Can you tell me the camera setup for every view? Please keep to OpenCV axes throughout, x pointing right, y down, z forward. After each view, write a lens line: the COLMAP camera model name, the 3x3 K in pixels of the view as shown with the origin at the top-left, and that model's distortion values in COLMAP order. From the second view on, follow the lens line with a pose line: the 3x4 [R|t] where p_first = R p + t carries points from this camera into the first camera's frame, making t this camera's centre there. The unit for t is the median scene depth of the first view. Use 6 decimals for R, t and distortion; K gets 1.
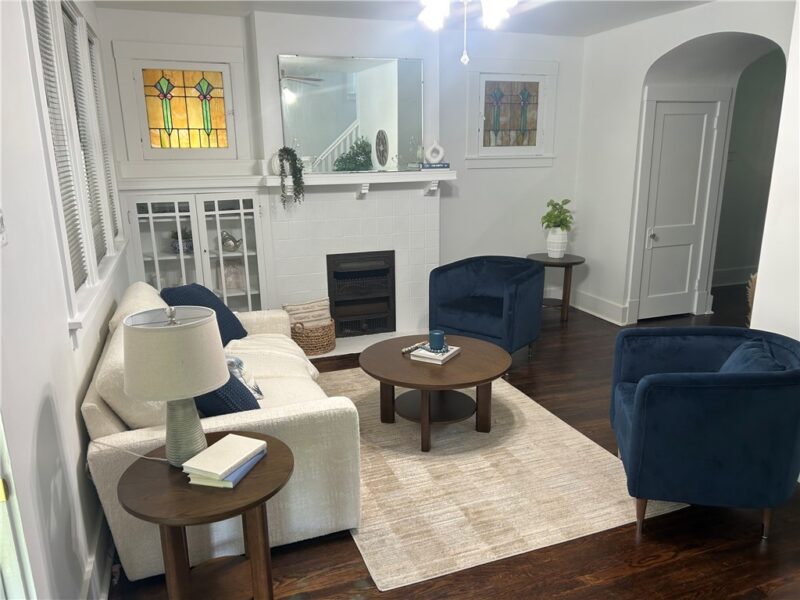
lens RADIAL K [[591.4, 0, 405.1], [0, 591.4, 300.6], [0, 0, 1]] dist [0.070601, -0.091438]
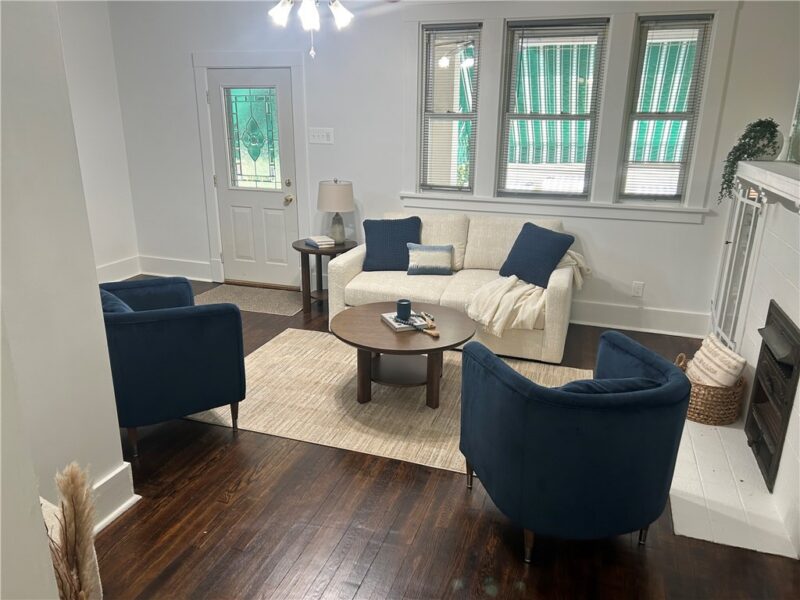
lens RADIAL K [[591.4, 0, 405.1], [0, 591.4, 300.6], [0, 0, 1]] dist [0.070601, -0.091438]
pose [[-0.624682, 0.237443, -0.743904, 0.574827], [-0.197801, 0.873465, 0.444898, -0.286249], [0.755412, 0.425065, -0.498671, 1.088804]]
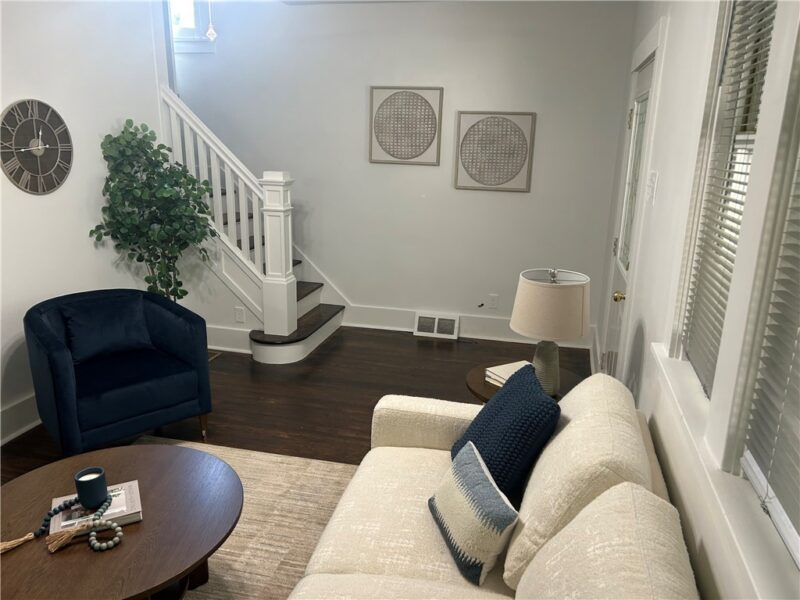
lens RADIAL K [[591.4, 0, 405.1], [0, 591.4, 300.6], [0, 0, 1]] dist [0.070601, -0.091438]
pose [[-0.820502, -0.146953, 0.552433, -0.335585], [0.130087, 0.893037, 0.430770, -0.190543], [-0.556646, 0.425312, -0.713621, 0.832880]]
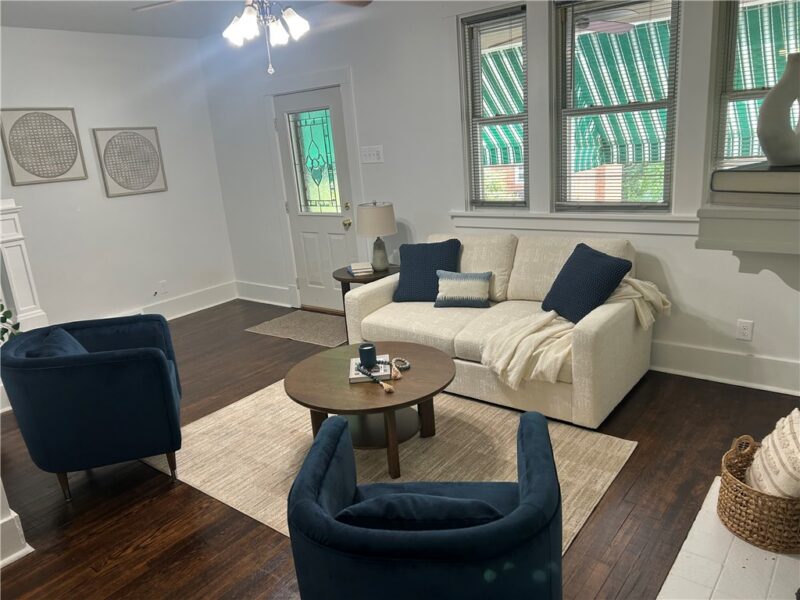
lens RADIAL K [[591.4, 0, 405.1], [0, 591.4, 300.6], [0, 0, 1]] dist [0.070601, -0.091438]
pose [[-0.850925, 0.219985, -0.477005, 0.279231], [-0.038971, 0.879142, 0.474964, -0.299539], [0.523840, 0.422748, -0.739511, 1.186579]]
